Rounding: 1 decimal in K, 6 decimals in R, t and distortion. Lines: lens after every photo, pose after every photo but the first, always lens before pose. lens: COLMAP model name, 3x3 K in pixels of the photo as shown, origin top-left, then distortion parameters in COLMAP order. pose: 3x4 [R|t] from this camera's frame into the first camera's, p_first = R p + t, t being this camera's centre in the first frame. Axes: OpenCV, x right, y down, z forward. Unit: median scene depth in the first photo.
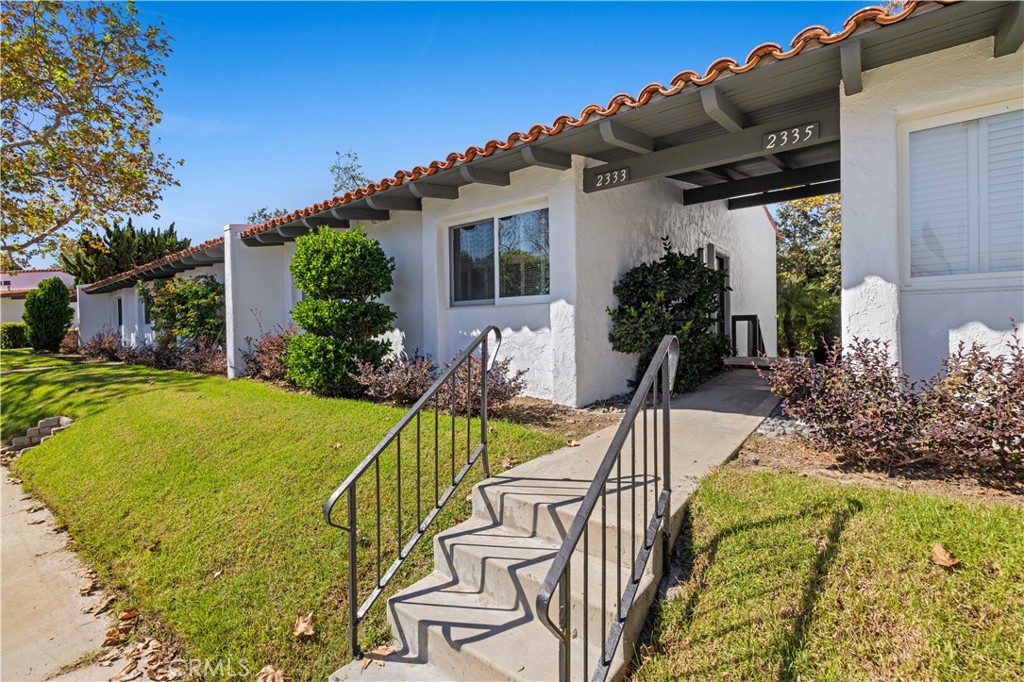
lens RADIAL K [[463.6, 0, 510.6], [0, 463.6, 336.0], [0, 0, 1]] dist [-0.004831, -0.000411]
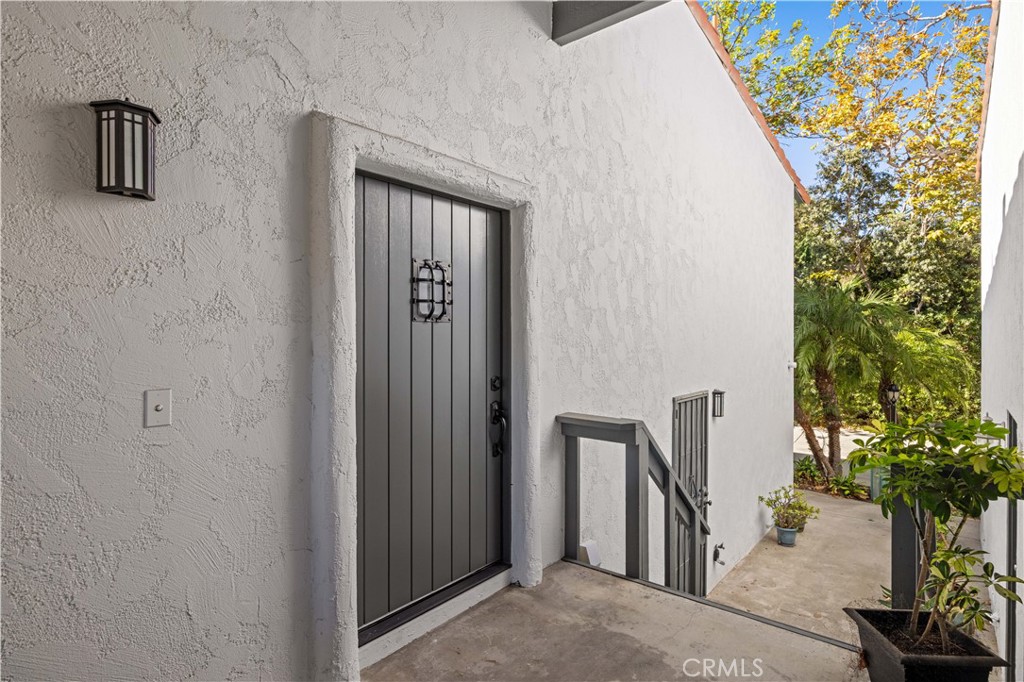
lens RADIAL K [[551.9, 0, 512.8], [0, 551.9, 341.2], [0, 0, 1]] dist [-0.004773, -0.001071]
pose [[0.999724, 0.009323, -0.021575, 0.220102], [-0.009541, 0.999904, -0.010038, -0.041428], [0.021479, 0.010241, 0.999717, 0.317842]]
